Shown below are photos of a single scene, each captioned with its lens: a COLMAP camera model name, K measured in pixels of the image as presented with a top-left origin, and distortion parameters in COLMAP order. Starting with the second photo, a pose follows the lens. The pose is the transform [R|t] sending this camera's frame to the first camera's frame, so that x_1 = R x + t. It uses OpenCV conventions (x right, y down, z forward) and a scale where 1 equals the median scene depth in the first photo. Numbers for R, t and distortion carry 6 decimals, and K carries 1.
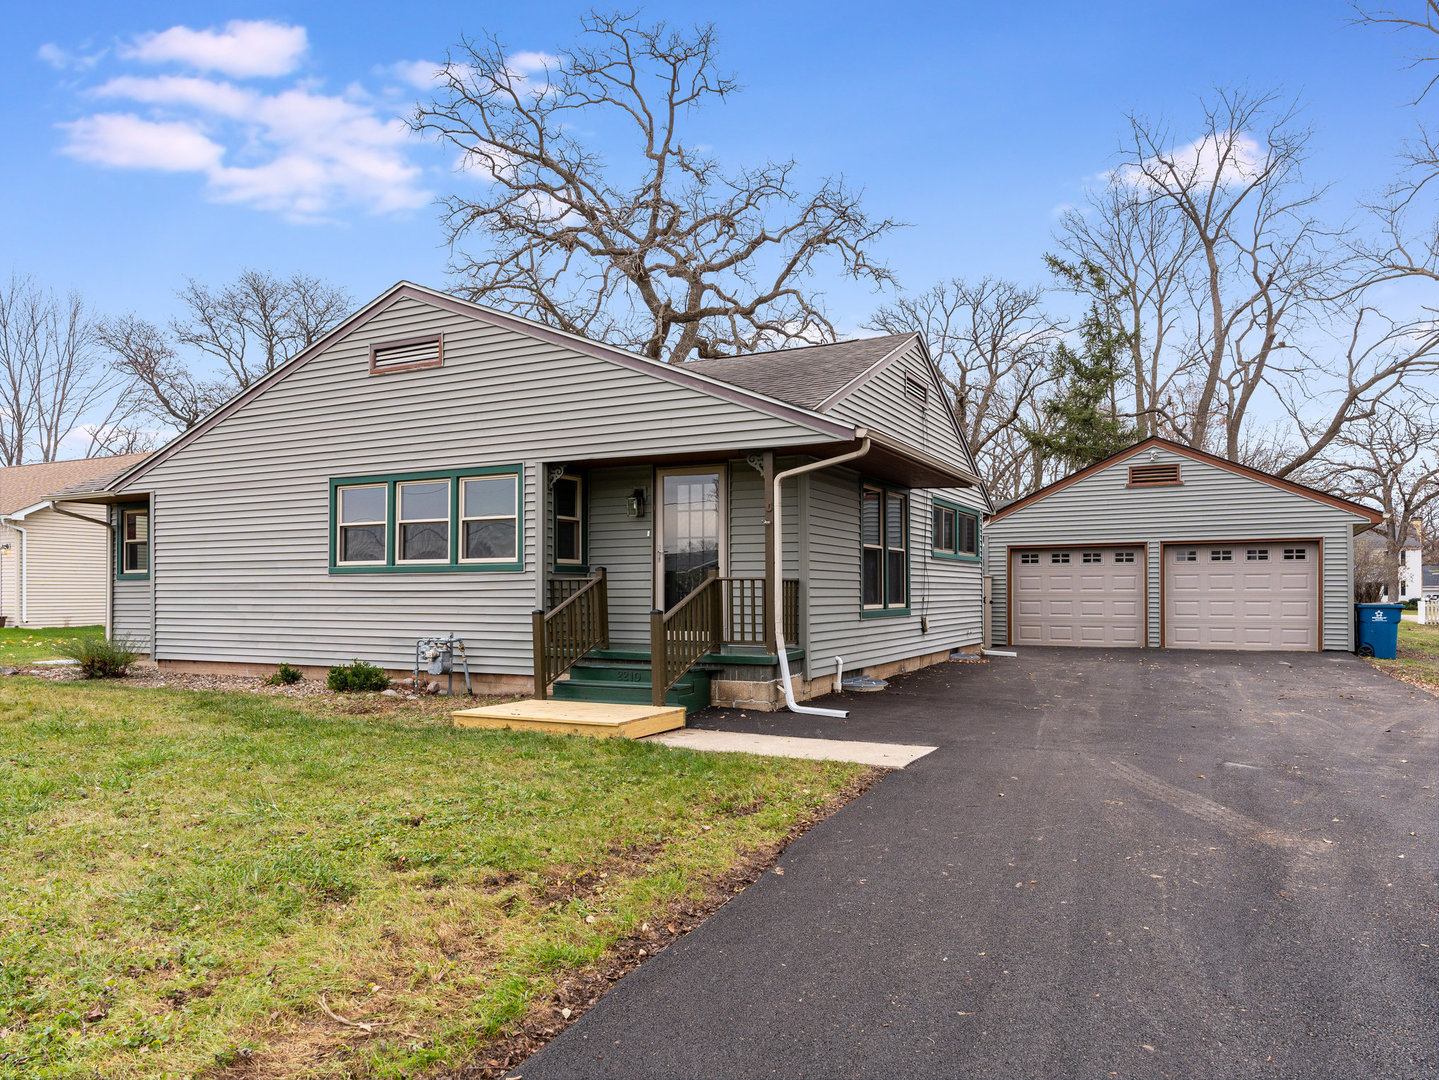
lens RADIAL K [[997.7, 0, 719.2], [0, 997.7, 578.7], [0, 0, 1]] dist [-0.001933, 0.003804]
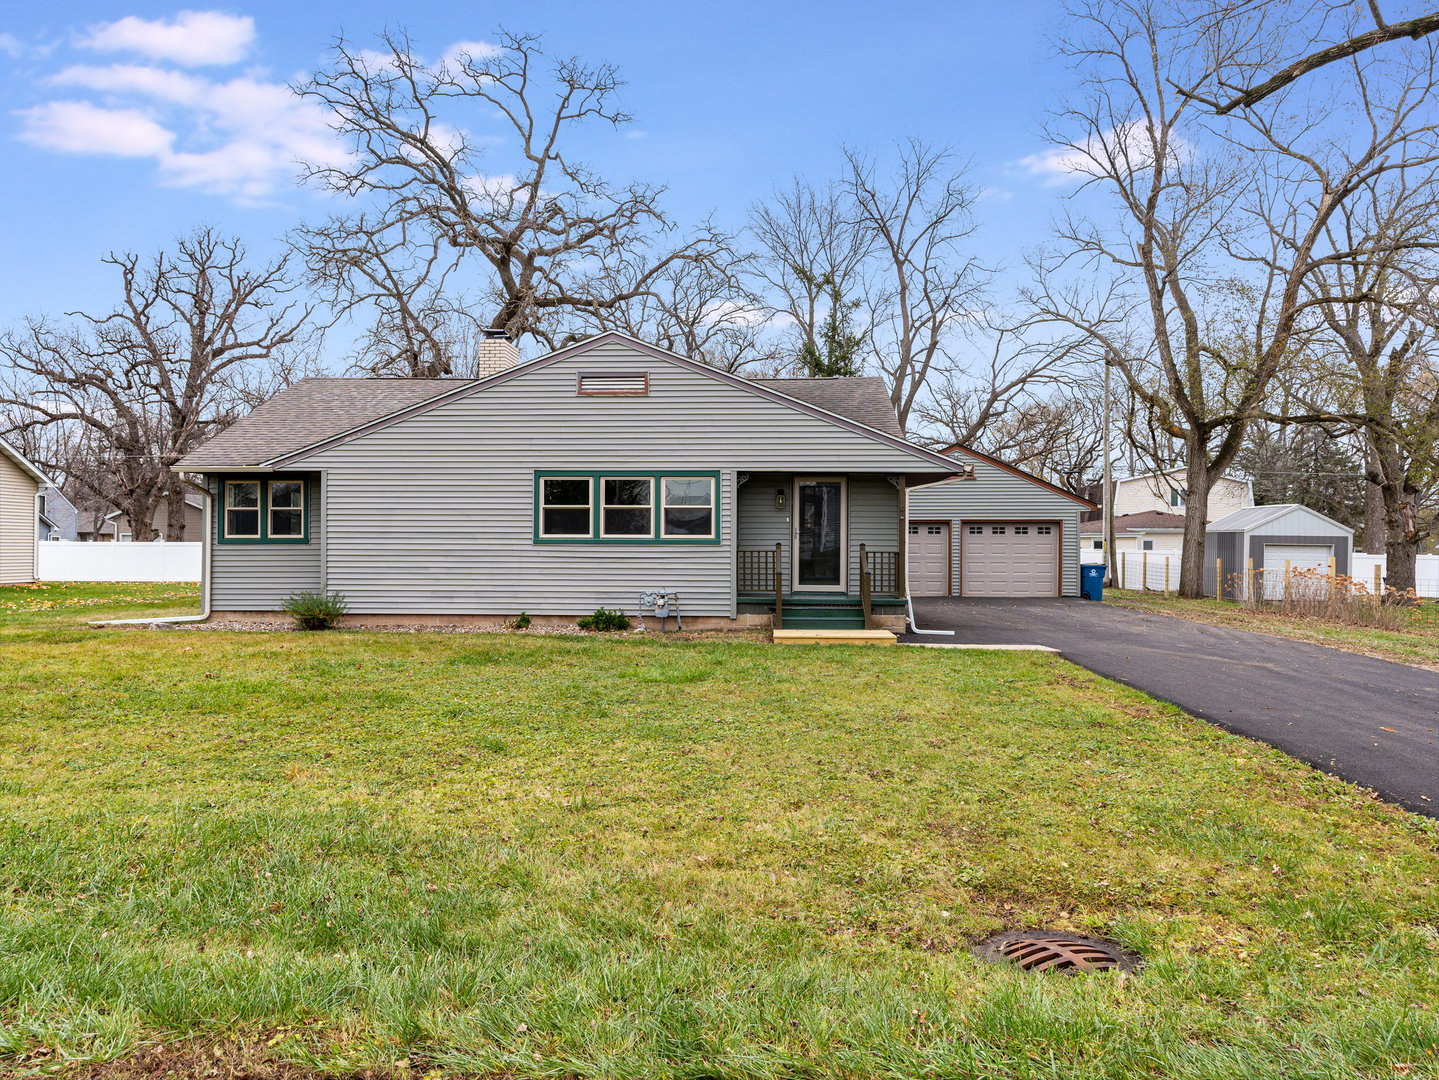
lens RADIAL K [[1093.0, 0, 719.5], [0, 1093.0, 540.0], [0, 0, 1]] dist [-0.004961, 0.001481]
pose [[0.916210, 0.009254, 0.400591, -0.514884], [-0.012709, 0.999901, 0.005968, -0.014915], [-0.400497, -0.010559, 0.916237, -0.281249]]
